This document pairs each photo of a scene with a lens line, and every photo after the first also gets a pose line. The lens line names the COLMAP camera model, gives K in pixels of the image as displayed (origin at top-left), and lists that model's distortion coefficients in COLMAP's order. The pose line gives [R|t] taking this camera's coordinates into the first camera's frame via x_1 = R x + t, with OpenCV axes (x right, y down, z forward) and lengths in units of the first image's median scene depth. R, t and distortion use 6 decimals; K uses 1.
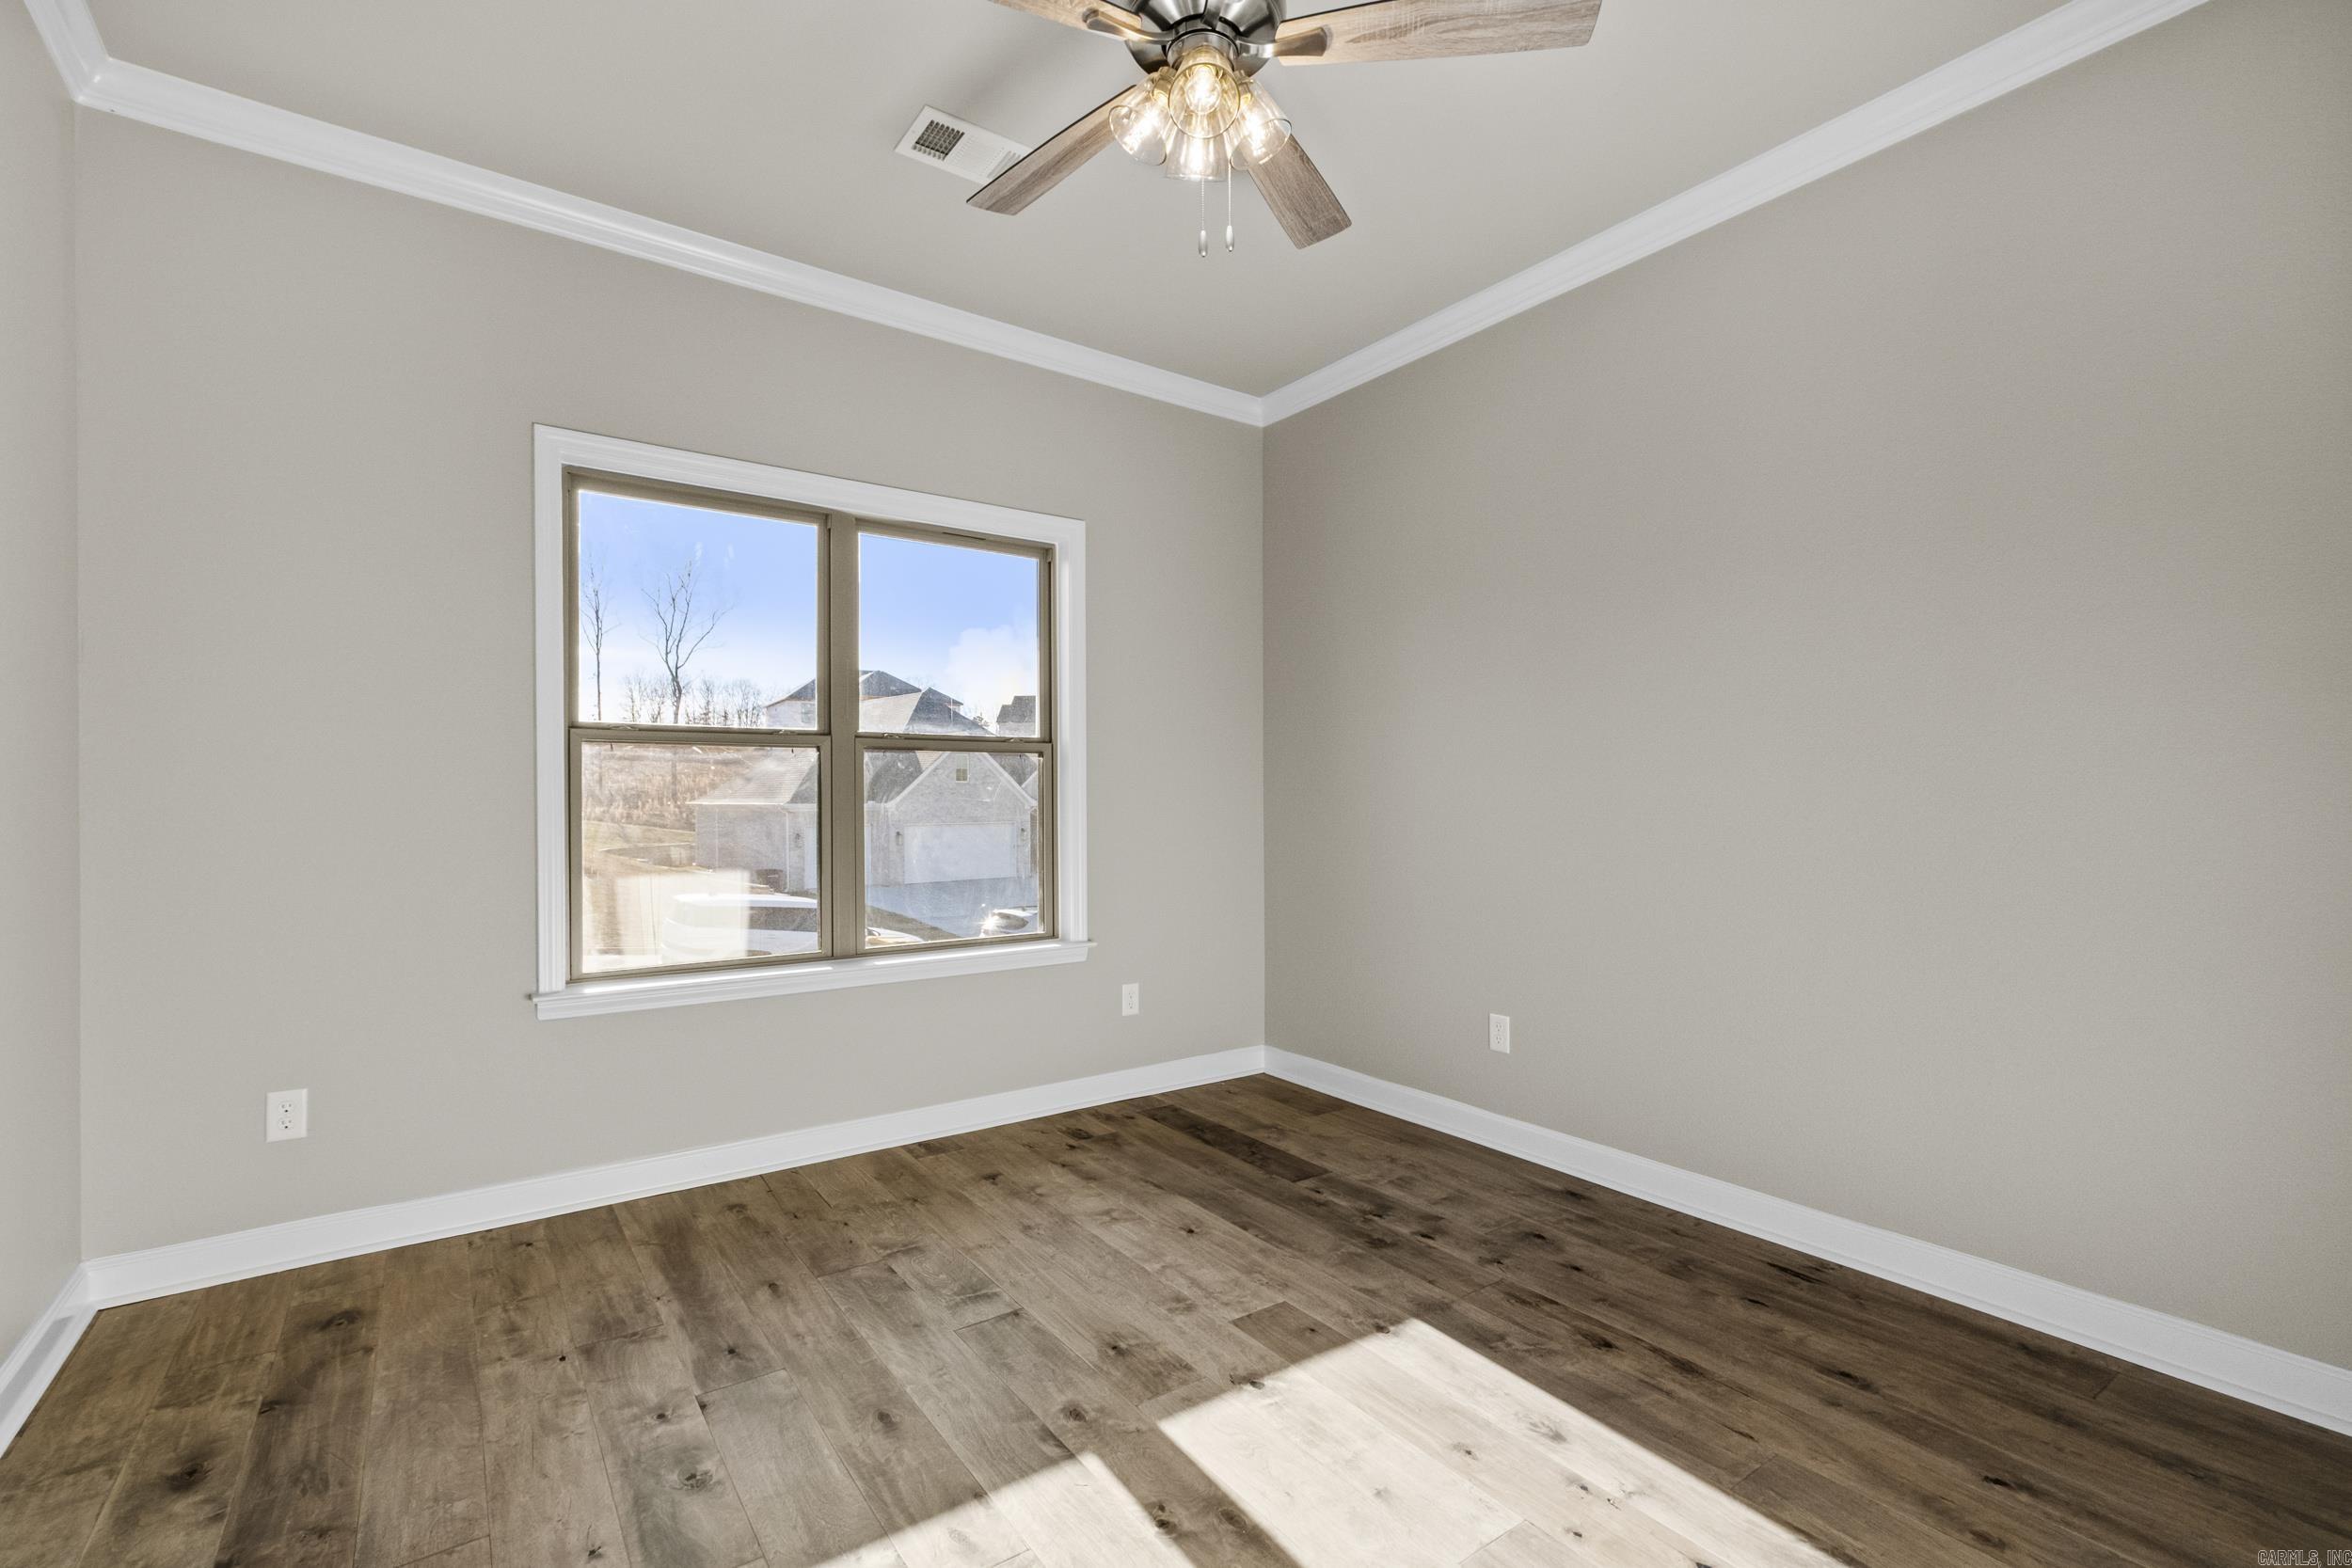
lens RADIAL K [[1025.6, 0, 1166.4], [0, 1025.6, 787.5], [0, 0, 1]] dist [0.006983, 0.000551]
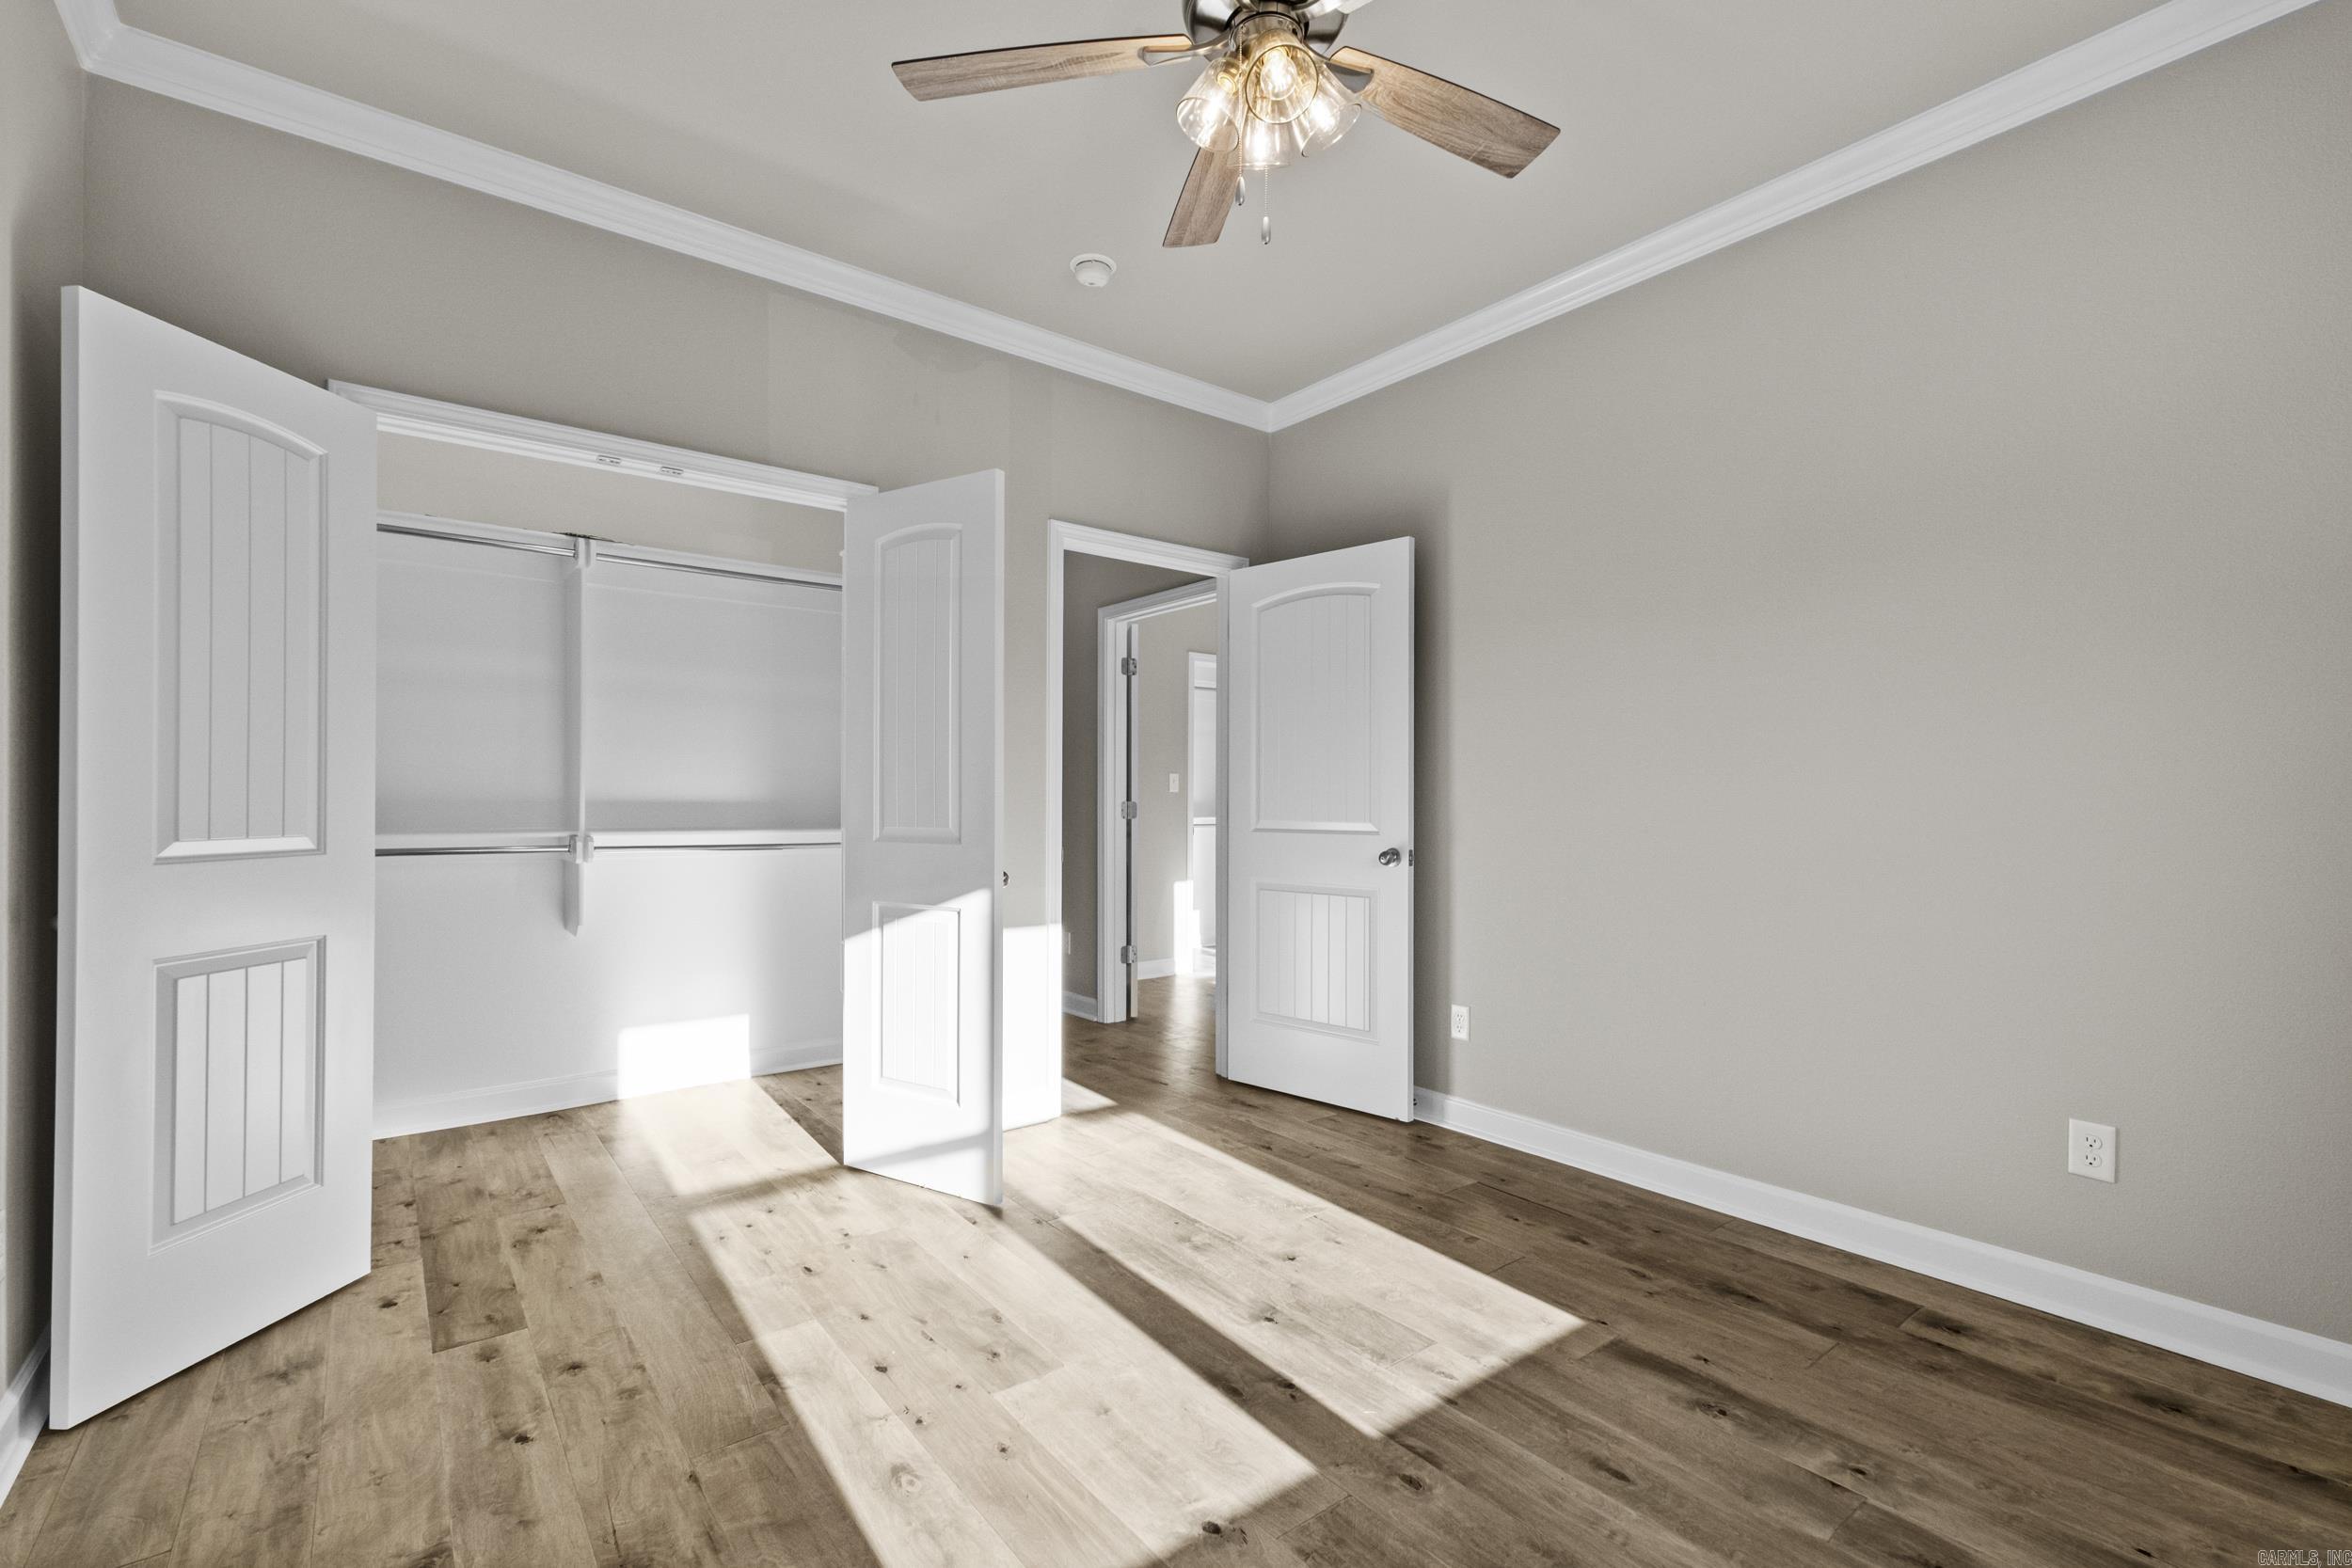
lens RADIAL K [[1025.6, 0, 1166.4], [0, 1025.6, 787.5], [0, 0, 1]] dist [0.006983, 0.000551]
pose [[-0.999269, -0.000881, -0.038228, 0.168513], [0.000042, 0.999709, -0.024126, 0.022830], [0.038238, -0.024110, -0.998978, 1.974830]]
